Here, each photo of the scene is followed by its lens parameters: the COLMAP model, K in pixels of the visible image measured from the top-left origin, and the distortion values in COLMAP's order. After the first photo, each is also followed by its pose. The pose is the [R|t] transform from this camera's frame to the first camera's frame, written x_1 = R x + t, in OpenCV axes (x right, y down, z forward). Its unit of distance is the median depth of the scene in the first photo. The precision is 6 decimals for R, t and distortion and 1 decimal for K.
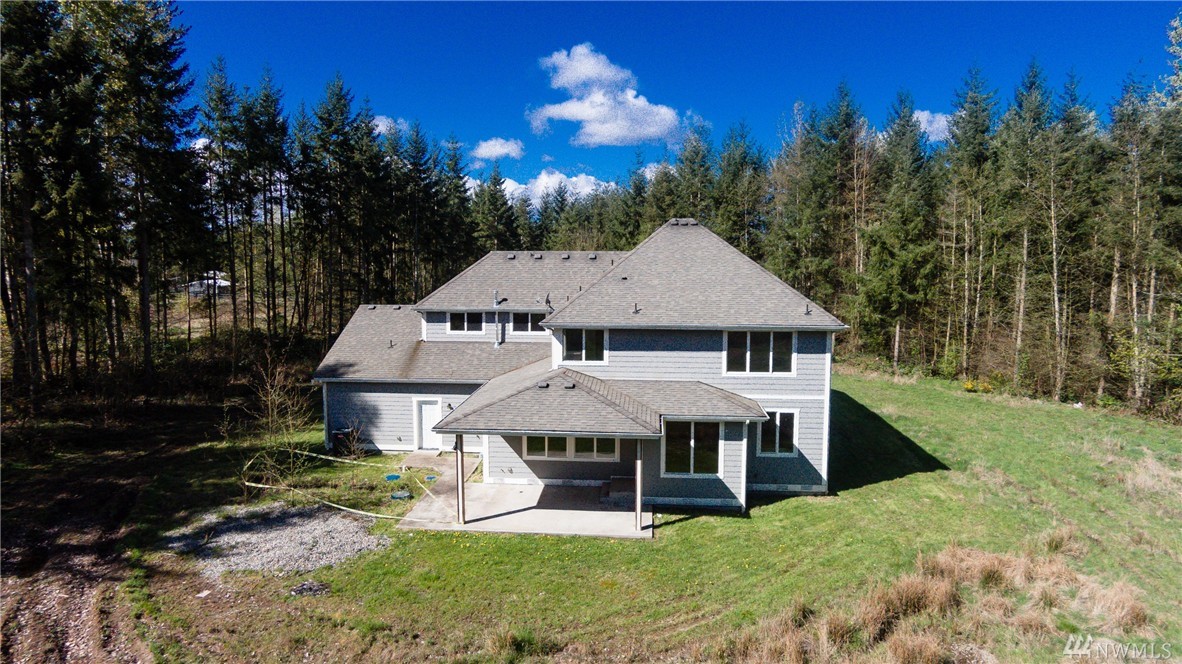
lens RADIAL K [[680.4, 0, 593.0], [0, 680.4, 307.2], [0, 0, 1]] dist [-0.023378, 0.000117]
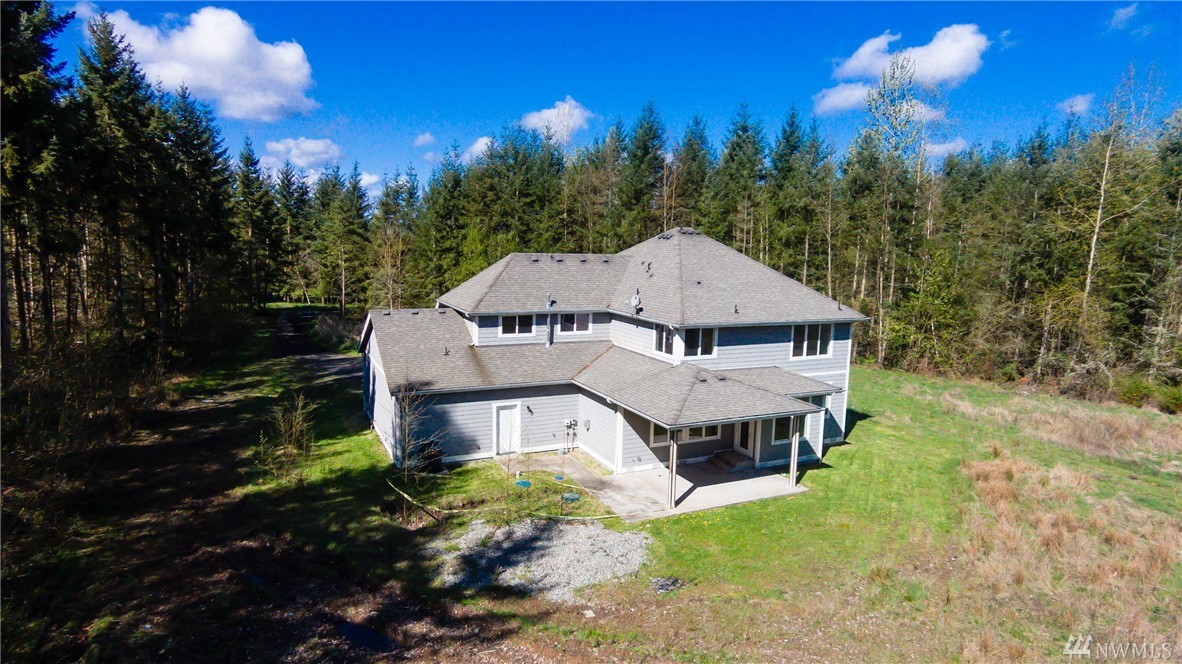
lens RADIAL K [[664.8, 0, 591.0], [0, 664.8, 332.0], [0, 0, 1]] dist [-0.001503, -0.000063]
pose [[0.862162, -0.045189, 0.504613, -0.732832], [0.014509, 0.997808, 0.064566, -0.036969], [-0.506424, -0.048345, 0.860928, 0.120028]]
